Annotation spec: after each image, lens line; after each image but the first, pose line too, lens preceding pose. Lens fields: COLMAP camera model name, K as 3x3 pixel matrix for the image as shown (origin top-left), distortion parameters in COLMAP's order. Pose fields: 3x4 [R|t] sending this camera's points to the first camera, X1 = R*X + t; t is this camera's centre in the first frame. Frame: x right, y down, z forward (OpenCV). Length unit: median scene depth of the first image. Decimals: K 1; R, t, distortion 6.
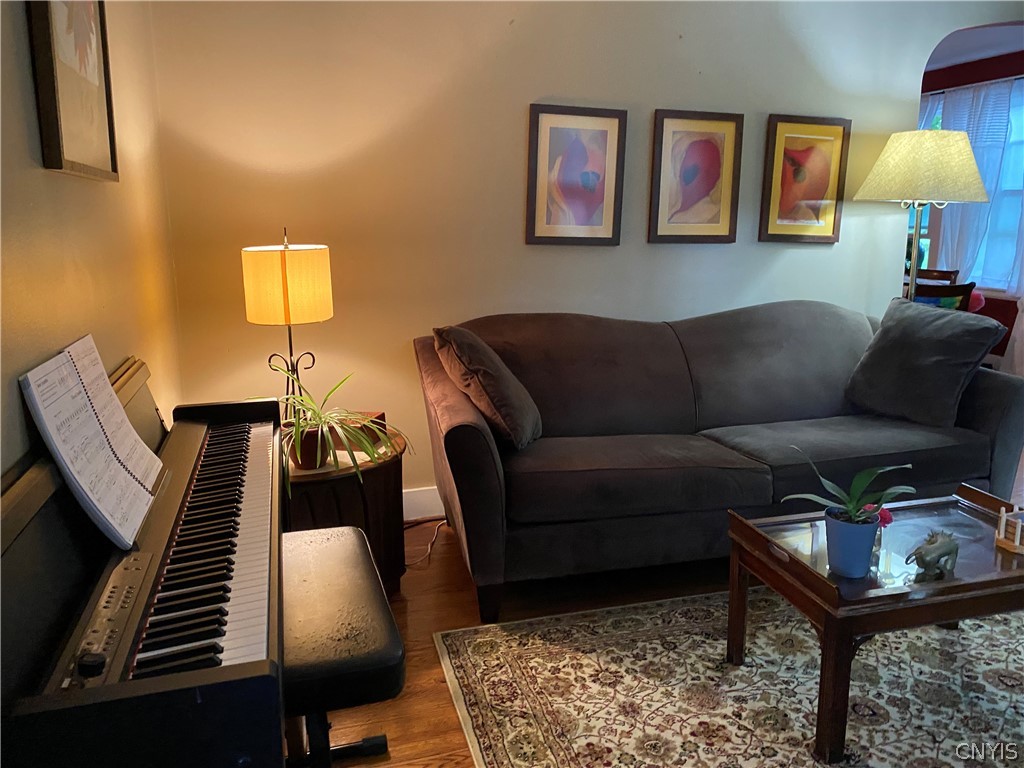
lens RADIAL K [[771.7, 0, 536.8], [0, 771.7, 378.9], [0, 0, 1]] dist [0.005962, 0.001753]
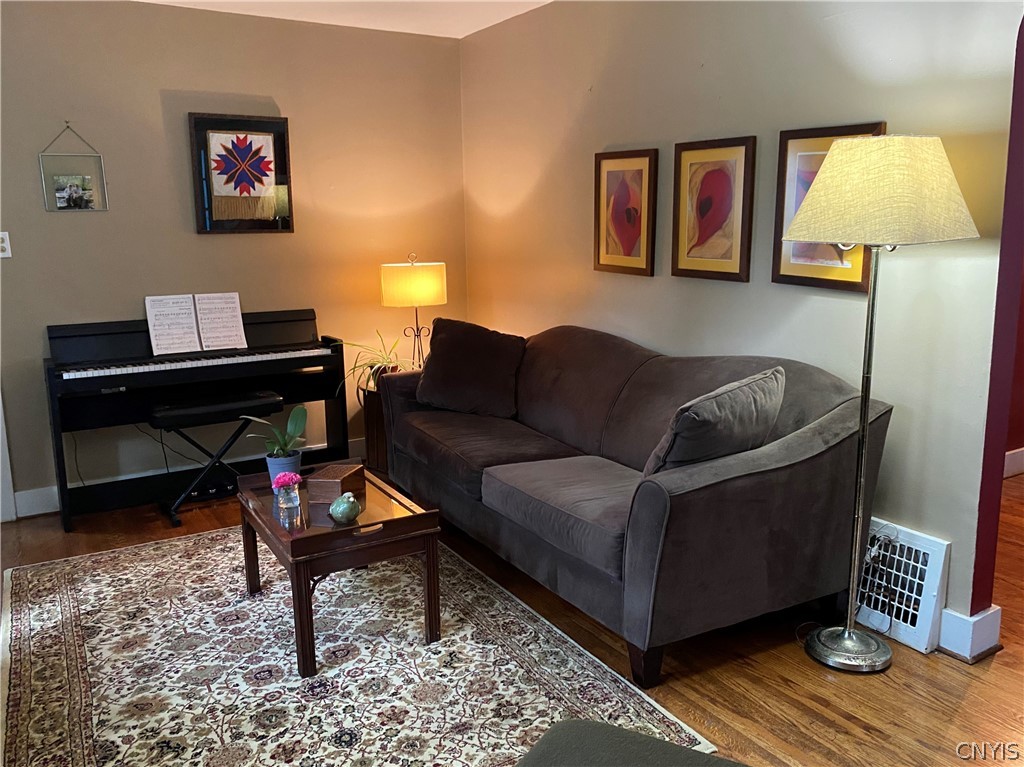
lens RADIAL K [[854.7, 0, 512.0], [0, 854.7, 383.5], [0, 0, 1]] dist [-0.000224, 0.001171]
pose [[0.253983, 0.175936, -0.951073, 1.181547], [-0.196461, 0.972202, 0.127380, -0.143428], [0.947046, 0.154496, 0.281488, 0.524289]]
